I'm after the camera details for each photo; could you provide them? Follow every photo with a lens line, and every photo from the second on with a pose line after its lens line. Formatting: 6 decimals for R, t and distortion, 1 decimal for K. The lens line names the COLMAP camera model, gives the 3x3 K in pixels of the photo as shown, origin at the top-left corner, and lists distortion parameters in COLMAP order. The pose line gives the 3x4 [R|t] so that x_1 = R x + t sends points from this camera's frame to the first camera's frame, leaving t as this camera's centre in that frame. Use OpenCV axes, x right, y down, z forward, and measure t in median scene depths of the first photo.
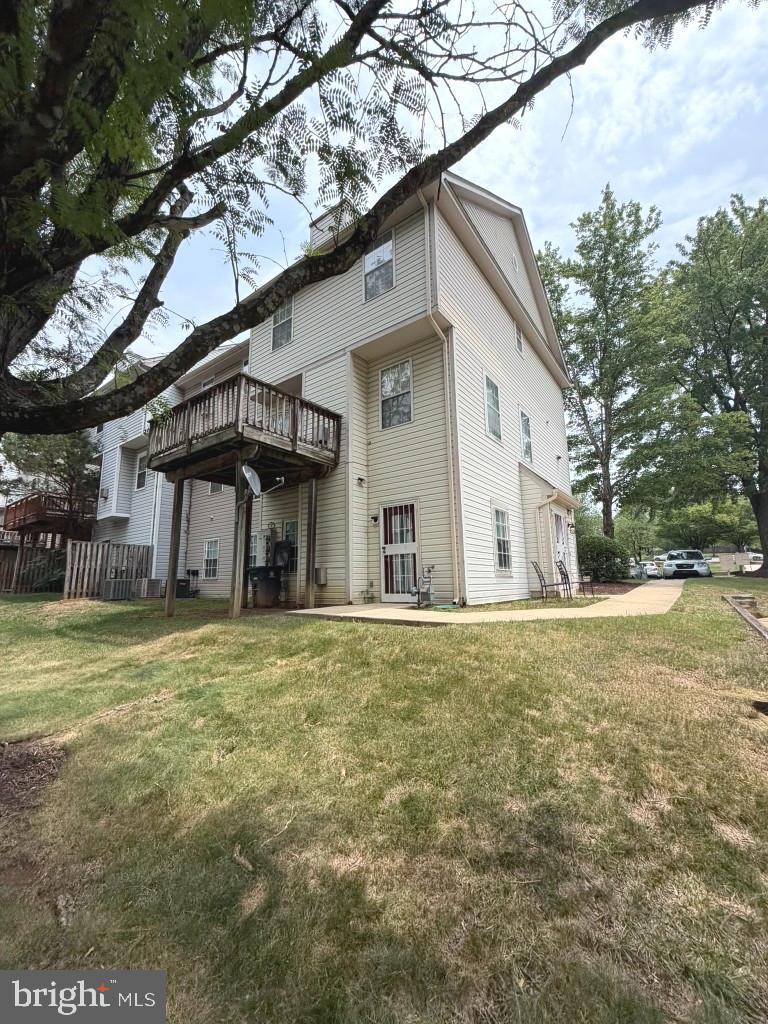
lens RADIAL K [[409.6, 0, 385.4], [0, 409.6, 510.0], [0, 0, 1]] dist [-0.001679, 0.000255]
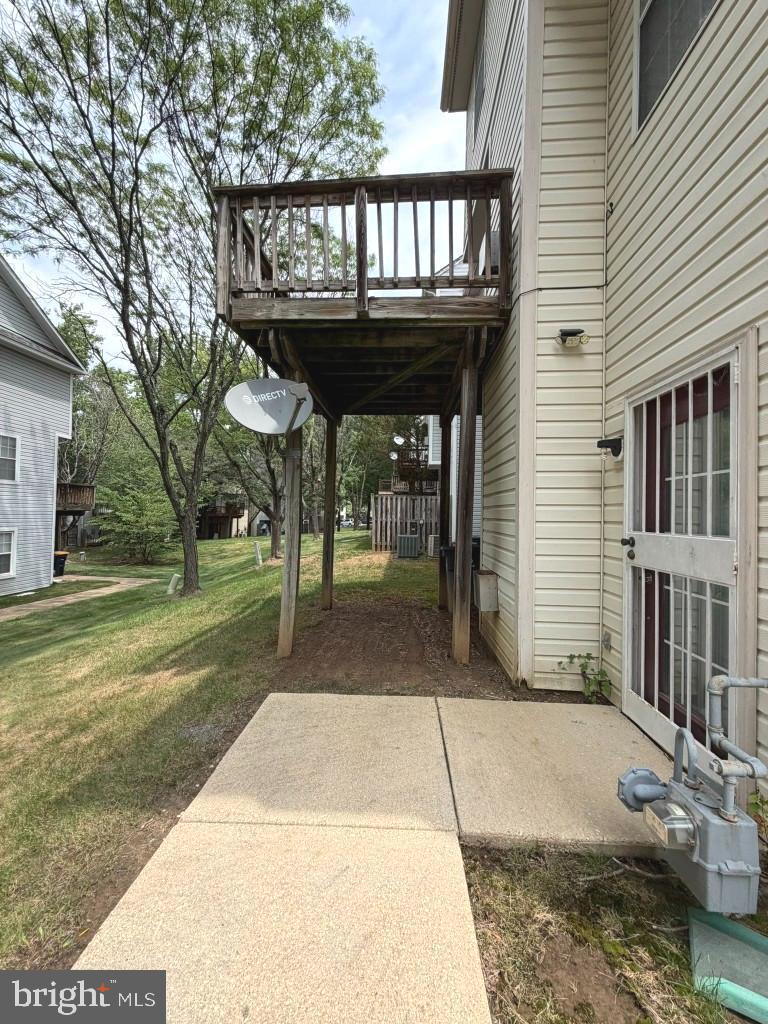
lens RADIAL K [[409.6, 0, 379.5], [0, 409.6, 510.5], [0, 0, 1]] dist [-0.001679, 0.000255]
pose [[0.540604, 0.021251, -0.841009, 0.146783], [0.119184, 0.987663, 0.101569, 0.017385], [0.832792, -0.155144, 0.531402, 0.680953]]
